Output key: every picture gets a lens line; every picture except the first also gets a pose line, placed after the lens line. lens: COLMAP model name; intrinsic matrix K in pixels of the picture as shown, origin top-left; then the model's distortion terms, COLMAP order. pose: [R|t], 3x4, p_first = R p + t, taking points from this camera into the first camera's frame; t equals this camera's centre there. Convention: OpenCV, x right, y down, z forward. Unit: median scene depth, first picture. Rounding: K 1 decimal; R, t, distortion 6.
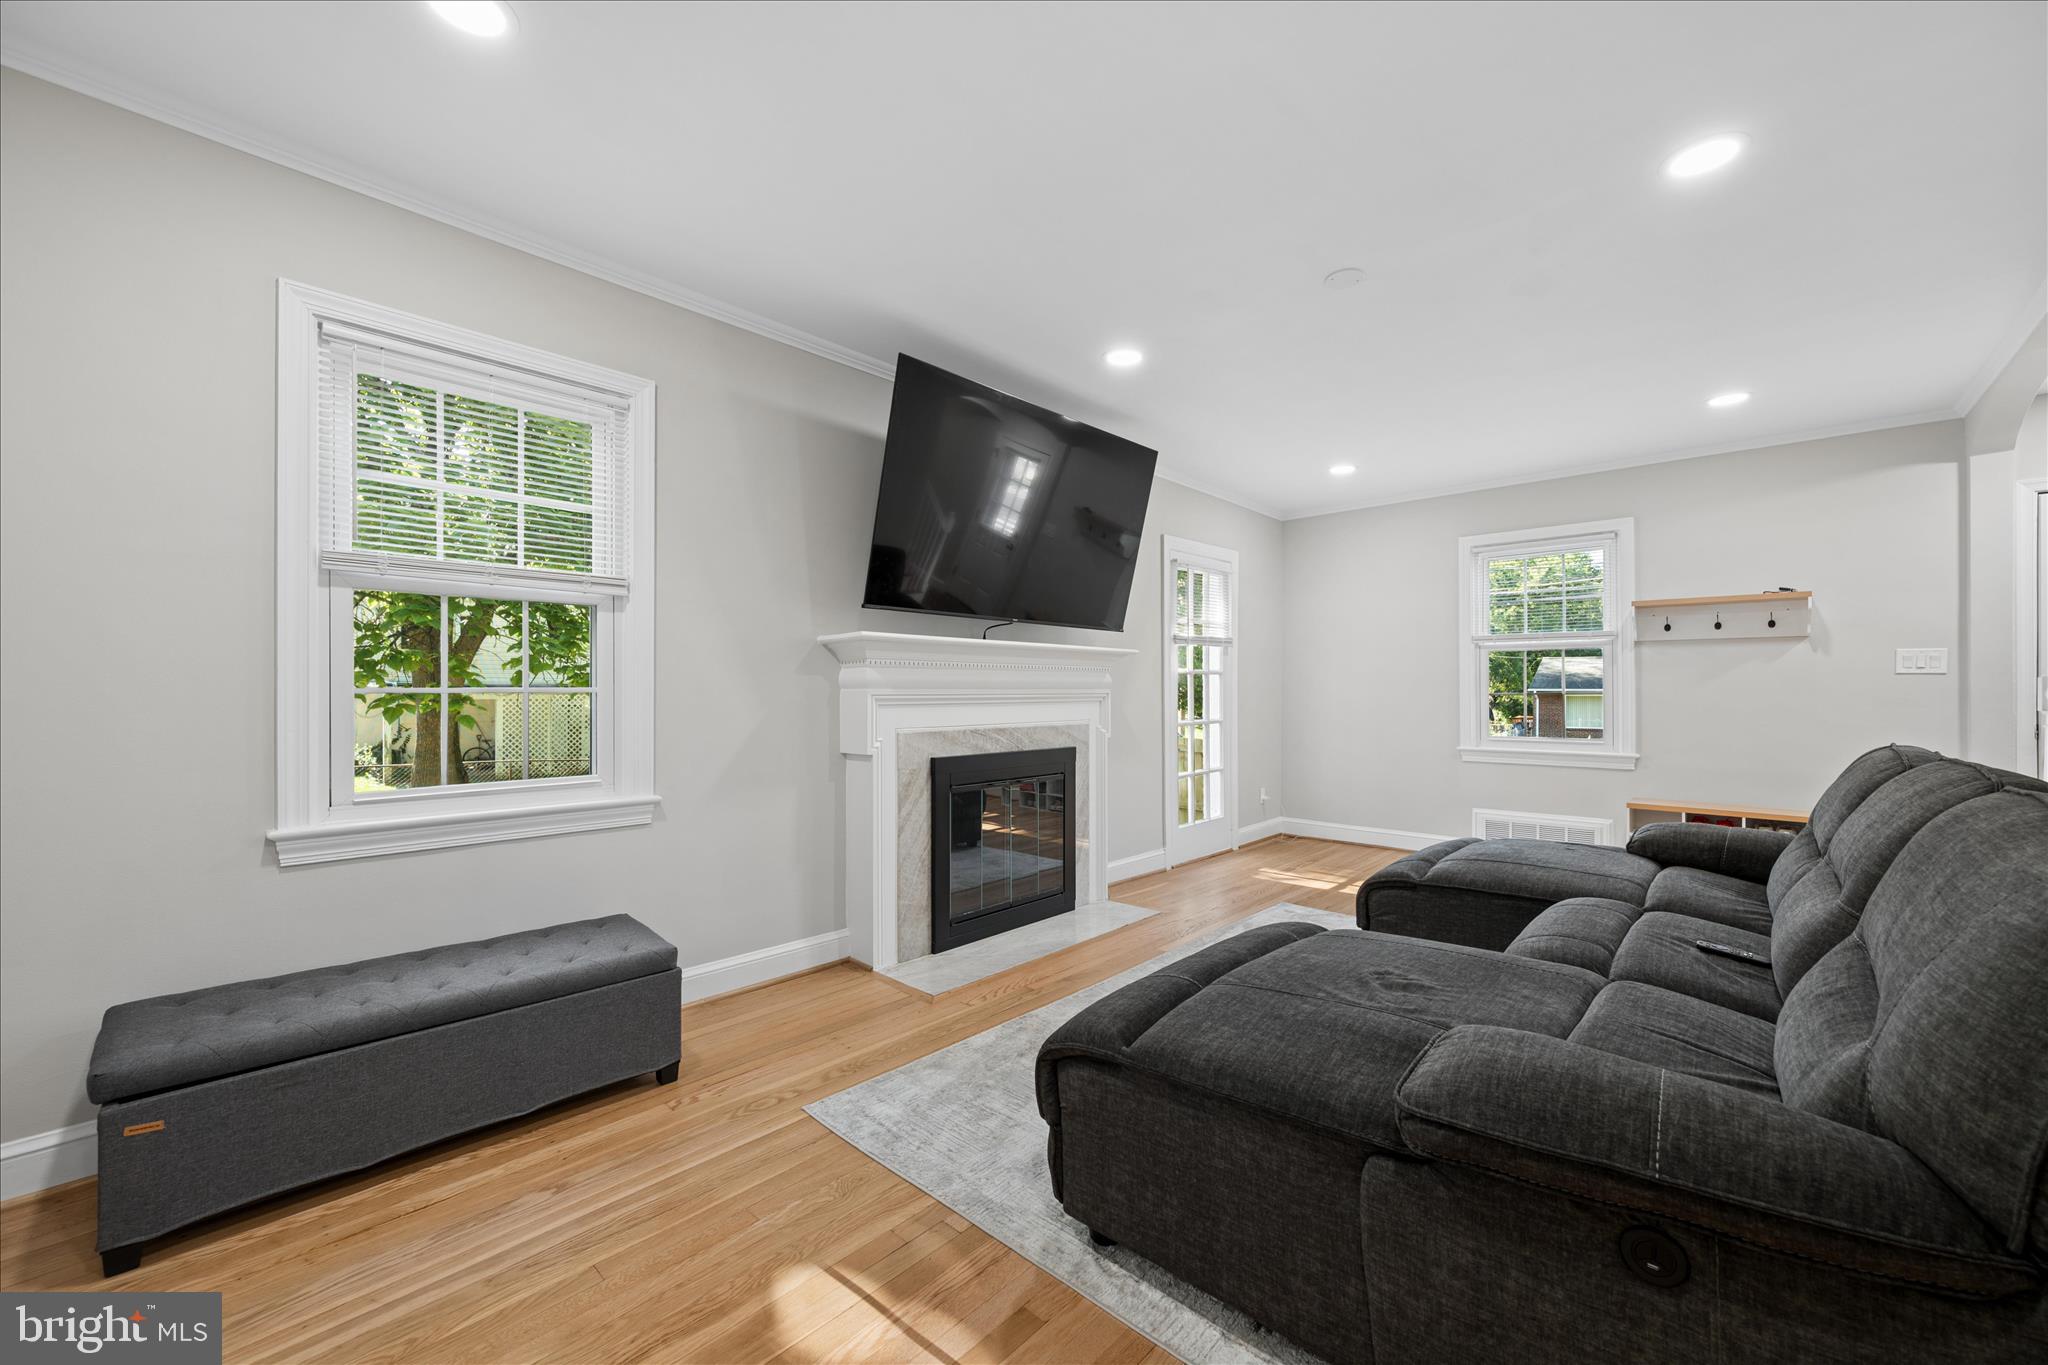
lens RADIAL K [[801.0, 0, 1026.7], [0, 801.0, 685.7], [0, 0, 1]] dist [-0.001331, -0.000130]
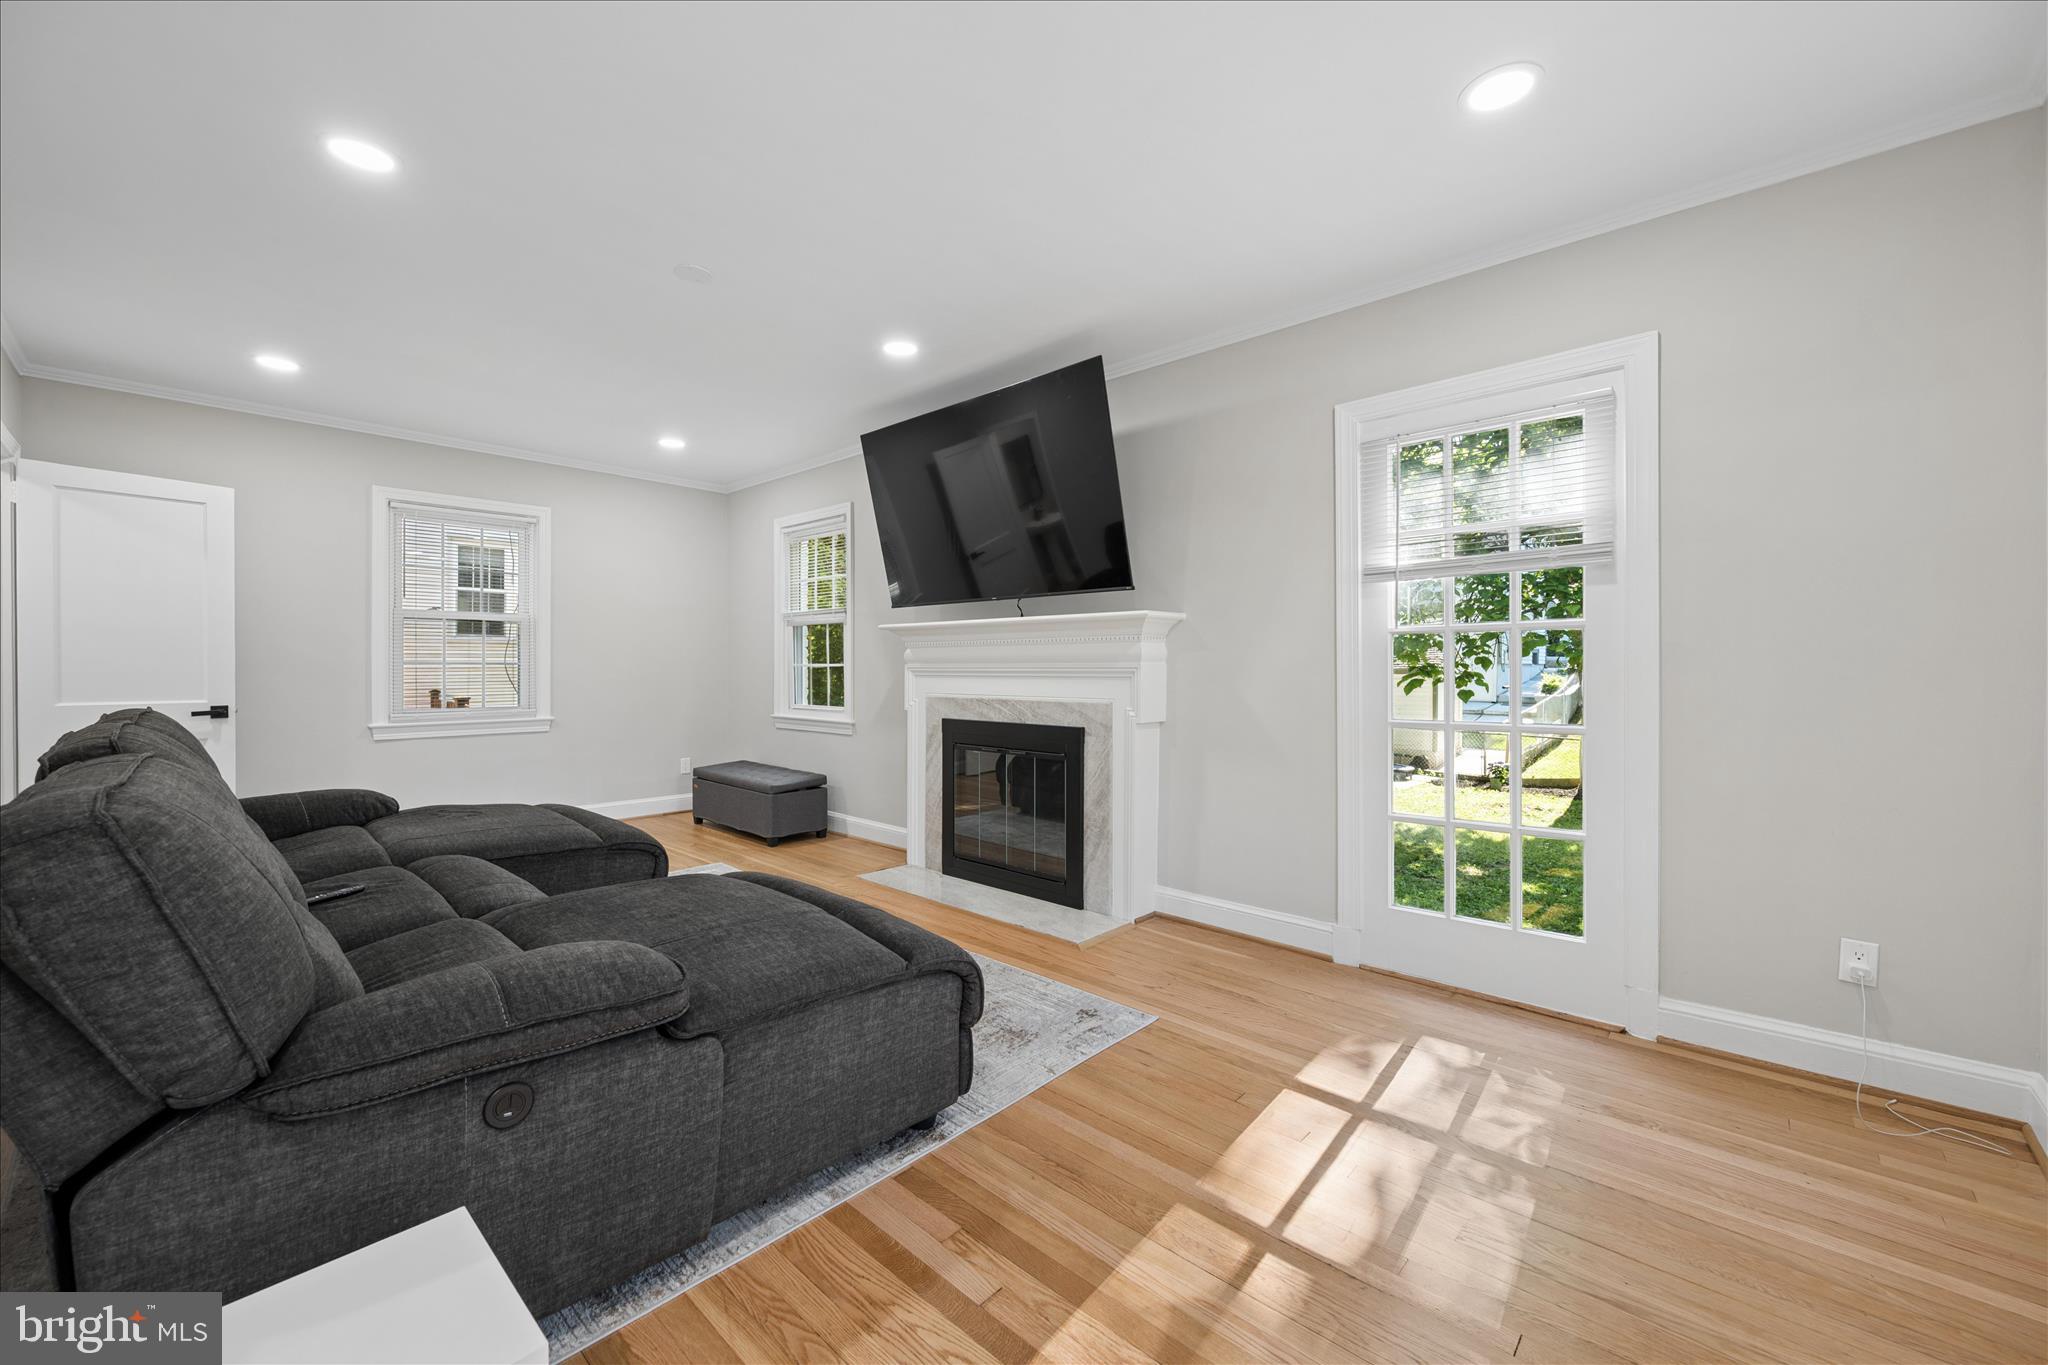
lens RADIAL K [[808.2, 0, 1019.8], [0, 808.2, 673.3], [0, 0, 1]] dist [-0.000072, -0.000073]
pose [[0.002107, 0.007854, -0.999967, 1.040918], [0.004188, 0.999960, 0.007862, 0.009269], [0.999989, -0.004204, 0.002074, 1.010618]]
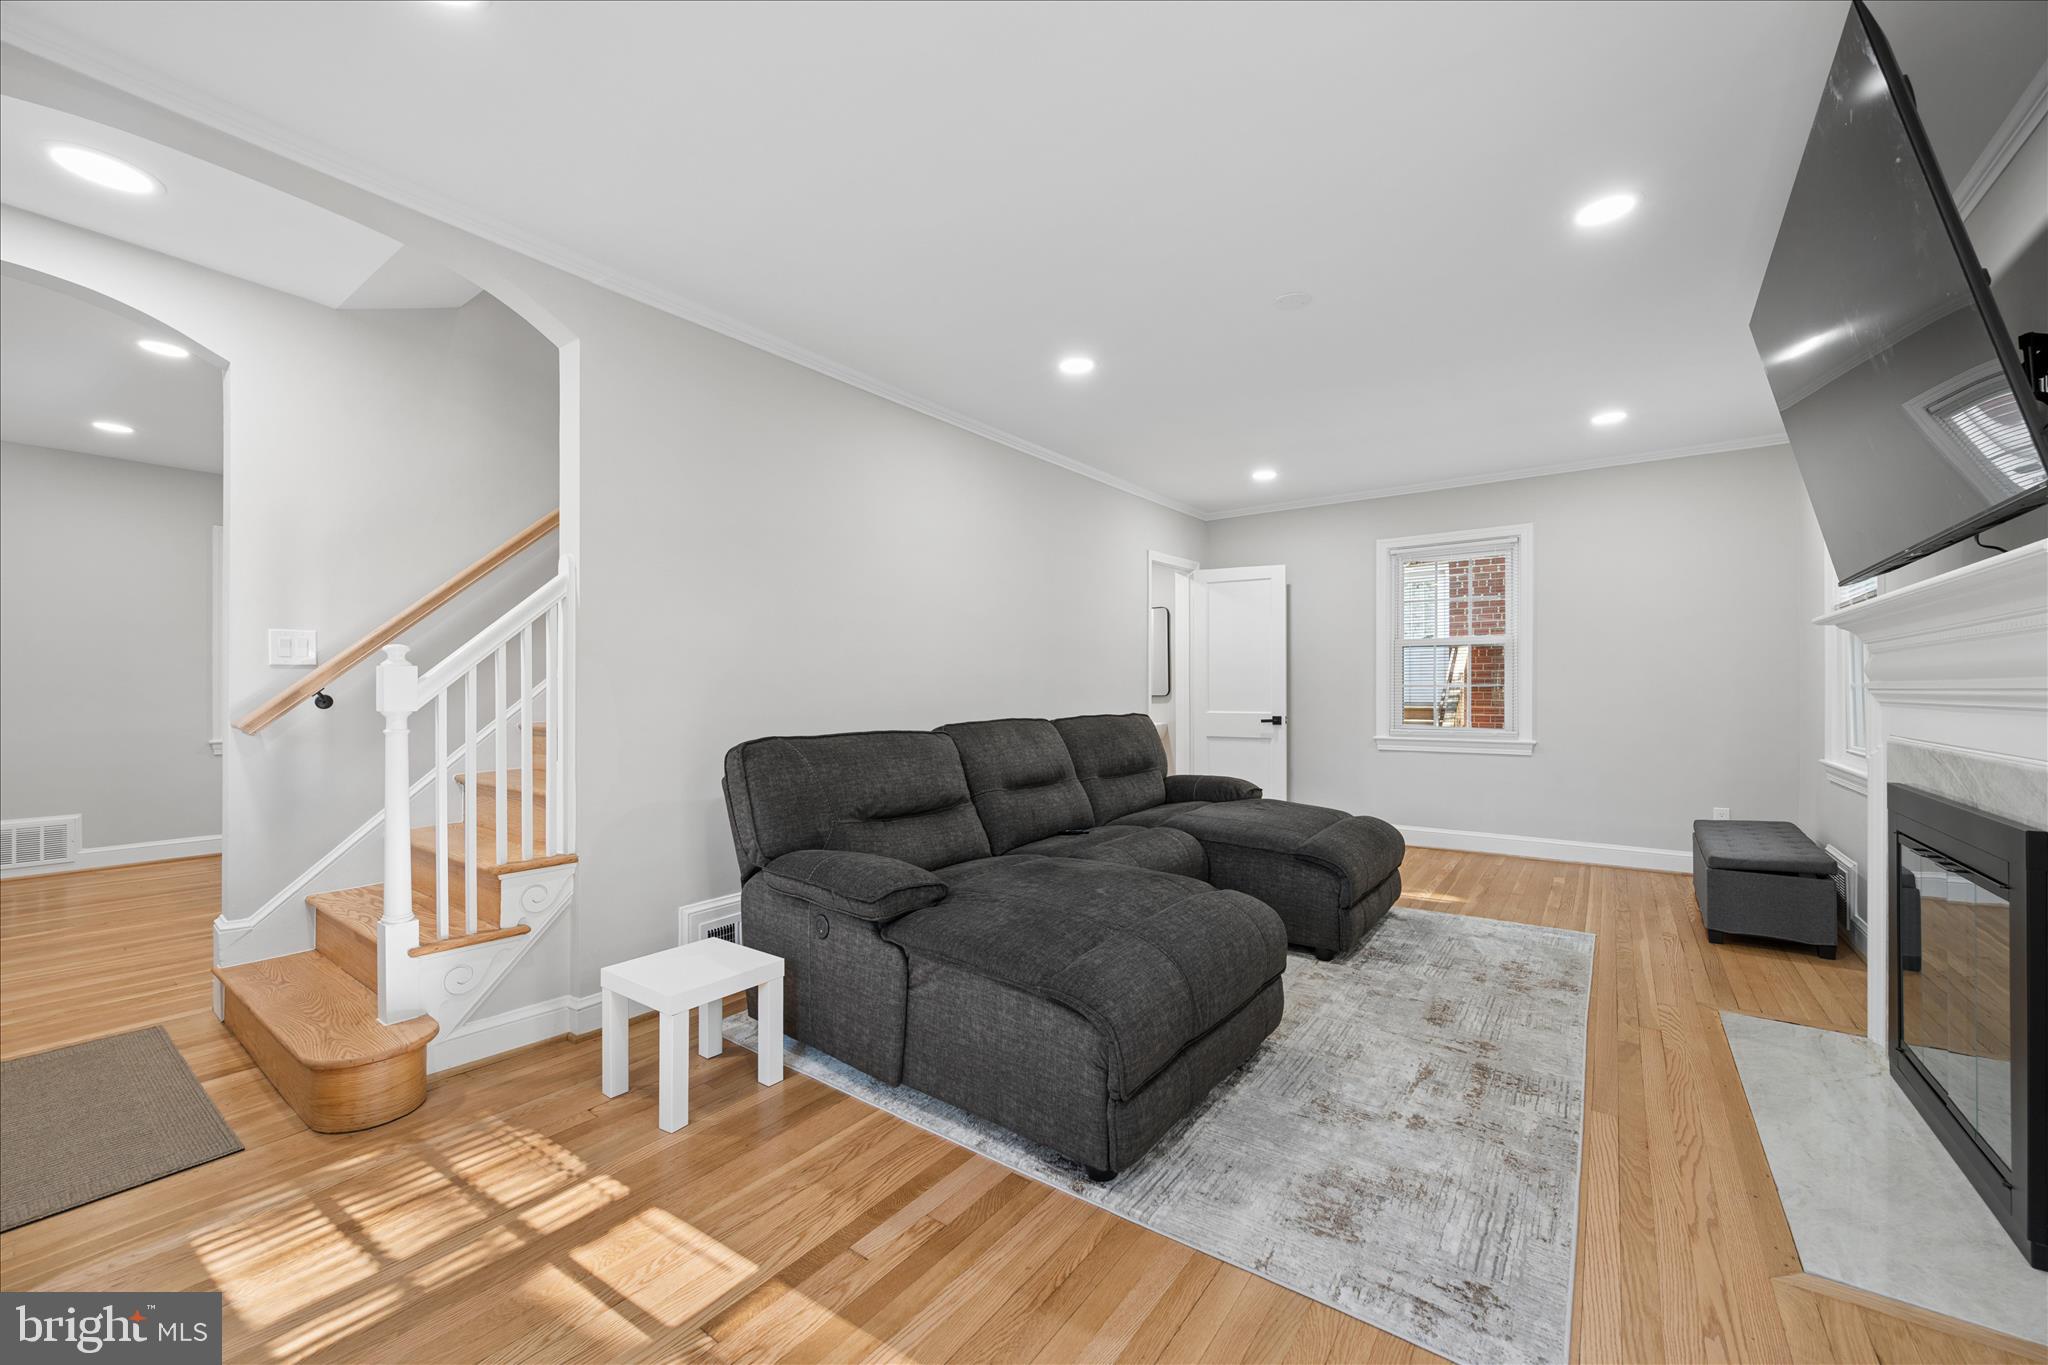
lens RADIAL K [[801.0, 0, 1026.7], [0, 801.0, 685.7], [0, 0, 1]] dist [-0.001331, -0.000130]
pose [[-0.993421, 0.001480, -0.114512, 0.618990], [0.002608, 0.999950, -0.009703, 0.011499], [0.114491, -0.009938, -0.993375, 1.430641]]
